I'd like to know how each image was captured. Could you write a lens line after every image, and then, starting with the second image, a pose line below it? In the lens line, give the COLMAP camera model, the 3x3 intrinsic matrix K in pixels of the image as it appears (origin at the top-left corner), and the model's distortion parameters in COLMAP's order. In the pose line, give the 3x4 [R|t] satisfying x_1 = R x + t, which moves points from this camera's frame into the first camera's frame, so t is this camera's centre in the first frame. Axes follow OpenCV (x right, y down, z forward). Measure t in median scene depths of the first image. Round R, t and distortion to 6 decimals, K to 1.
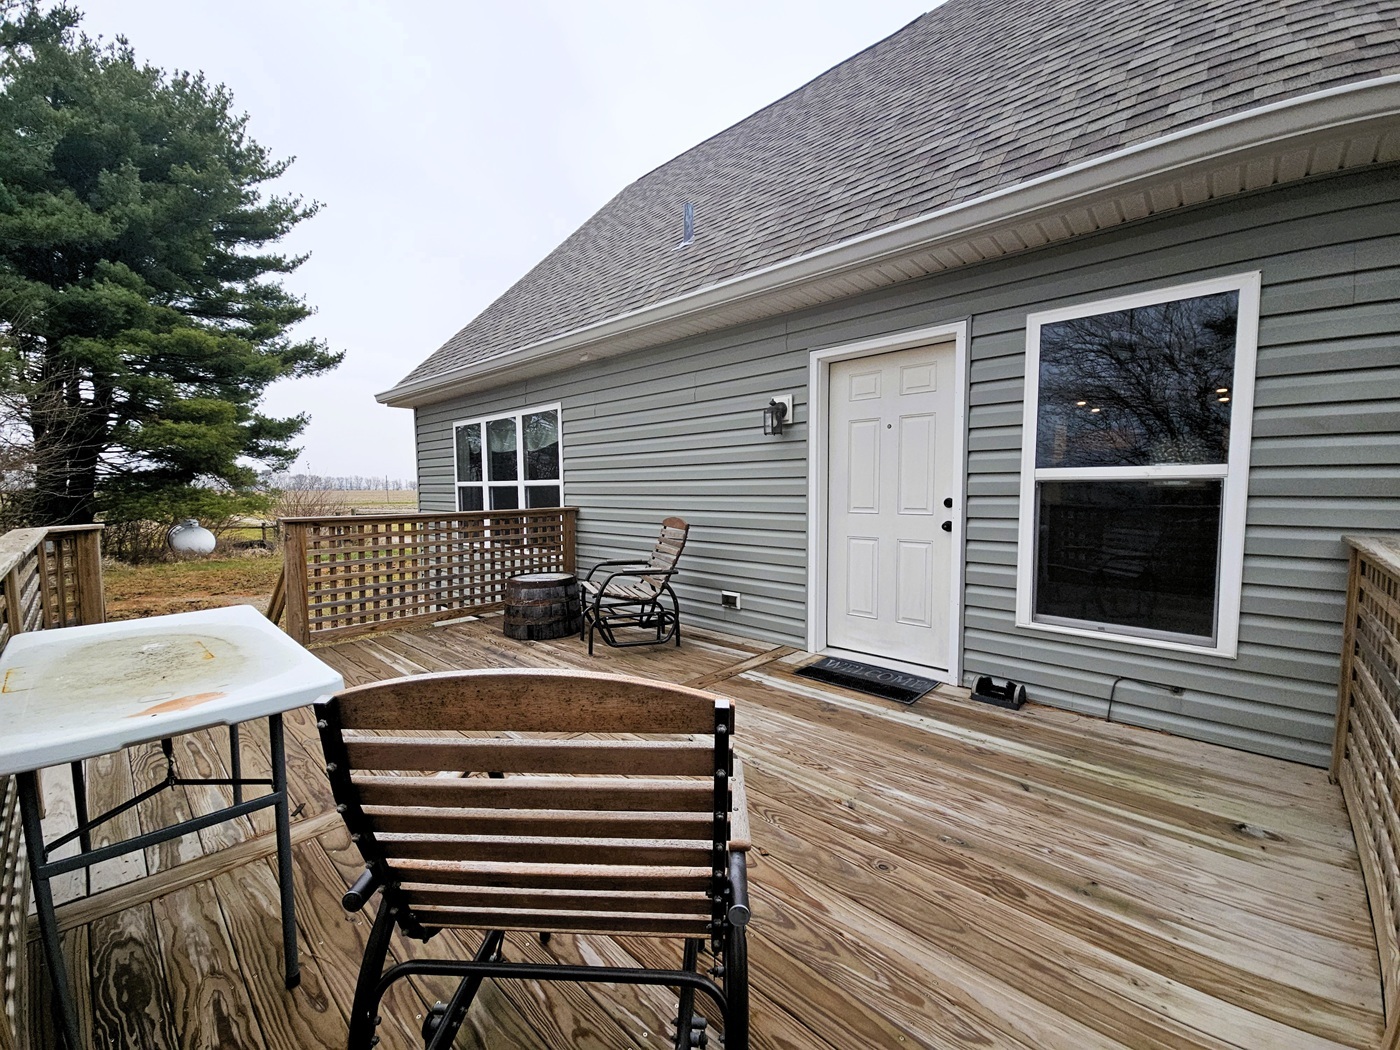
lens RADIAL K [[566.4, 0, 700.0], [0, 566.4, 525.0], [0, 0, 1]] dist [-0.003404, -0.000280]
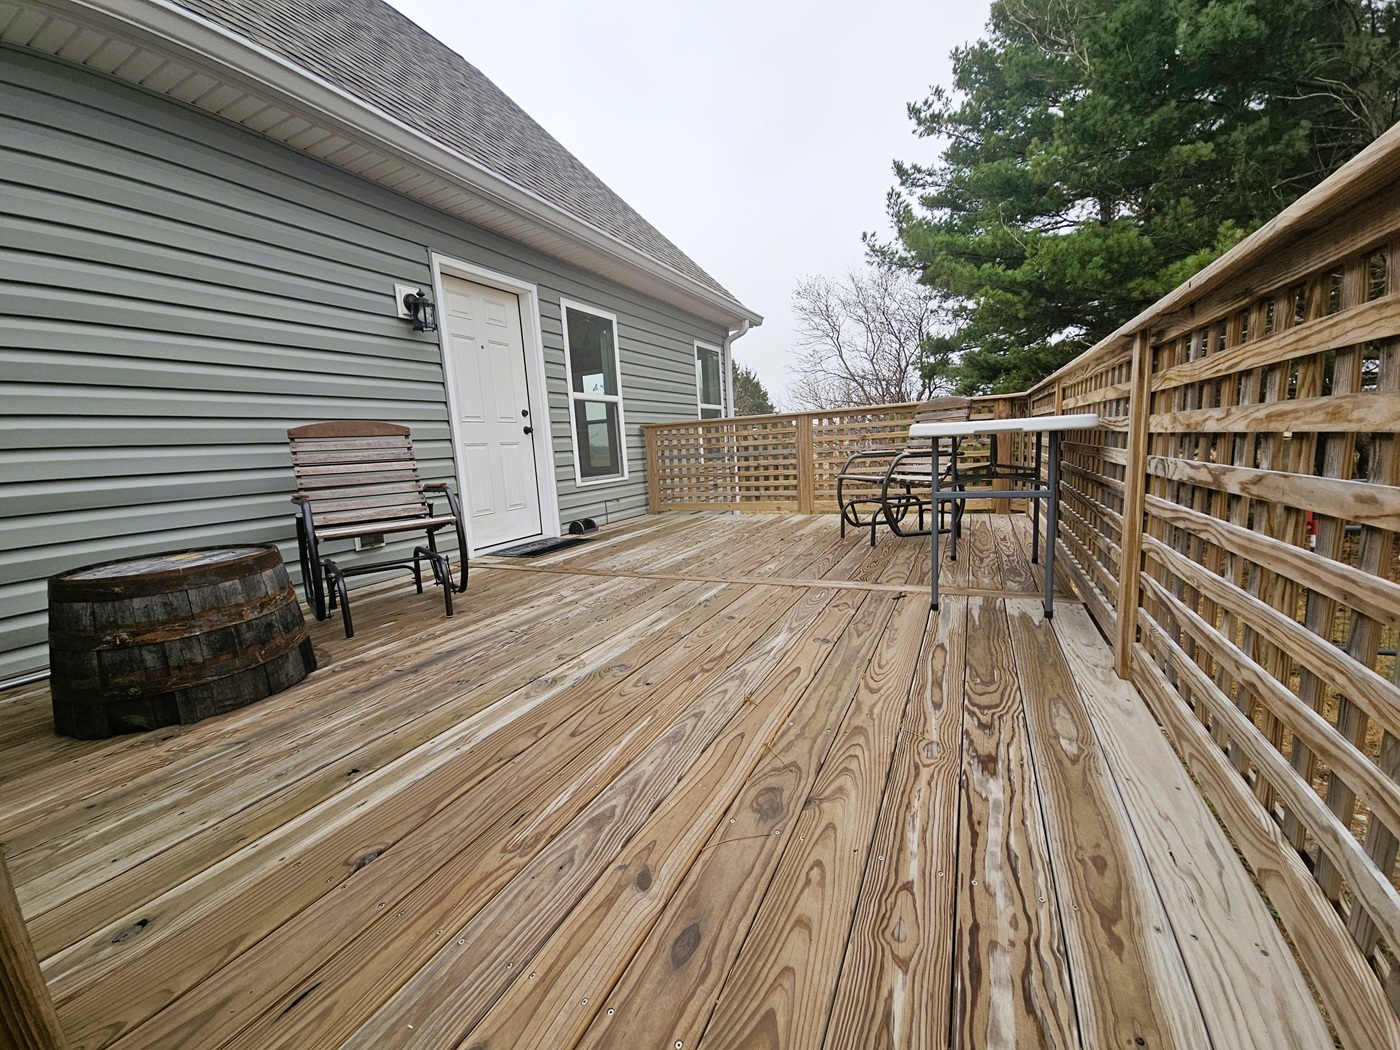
lens RADIAL K [[572.2, 0, 700.0], [0, 572.2, 525.0], [0, 0, 1]] dist [0.002497, 0.000121]
pose [[-0.316692, -0.098571, 0.943393, -0.928336], [0.132730, 0.980195, 0.146973, 0.071090], [-0.939196, 0.171761, -0.297336, 0.944462]]
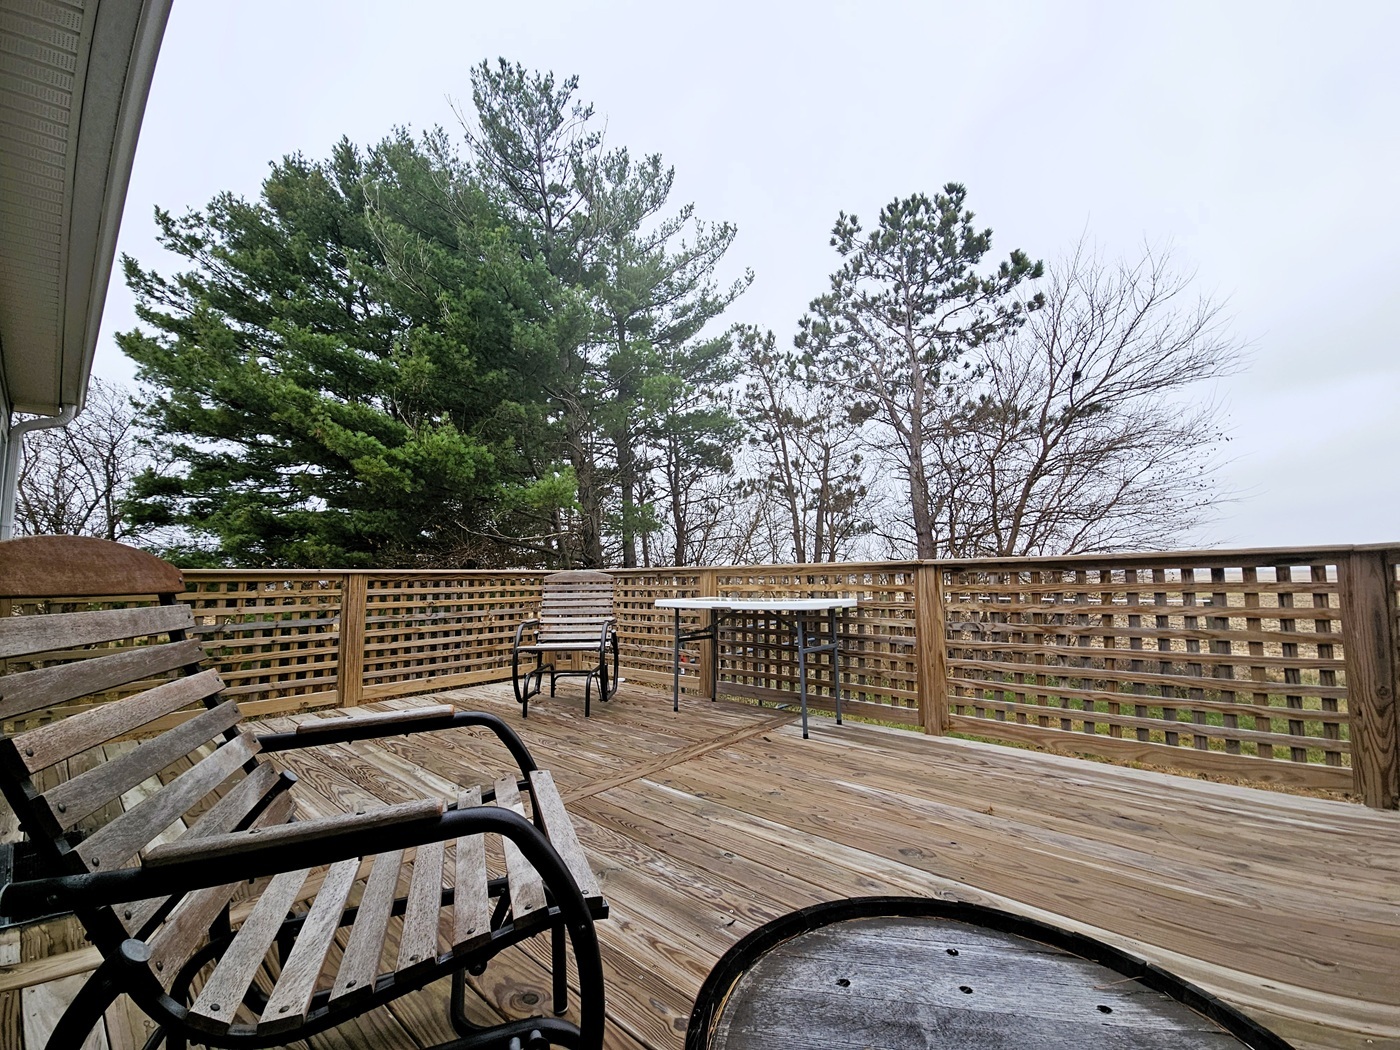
lens RADIAL K [[566.4, 0, 700.0], [0, 566.4, 525.0], [0, 0, 1]] dist [-0.003404, -0.000280]
pose [[-0.999144, 0.028447, -0.030018, -0.269590], [0.028951, 0.999445, -0.016483, -0.012808], [0.029533, -0.017338, -0.999413, 1.352334]]
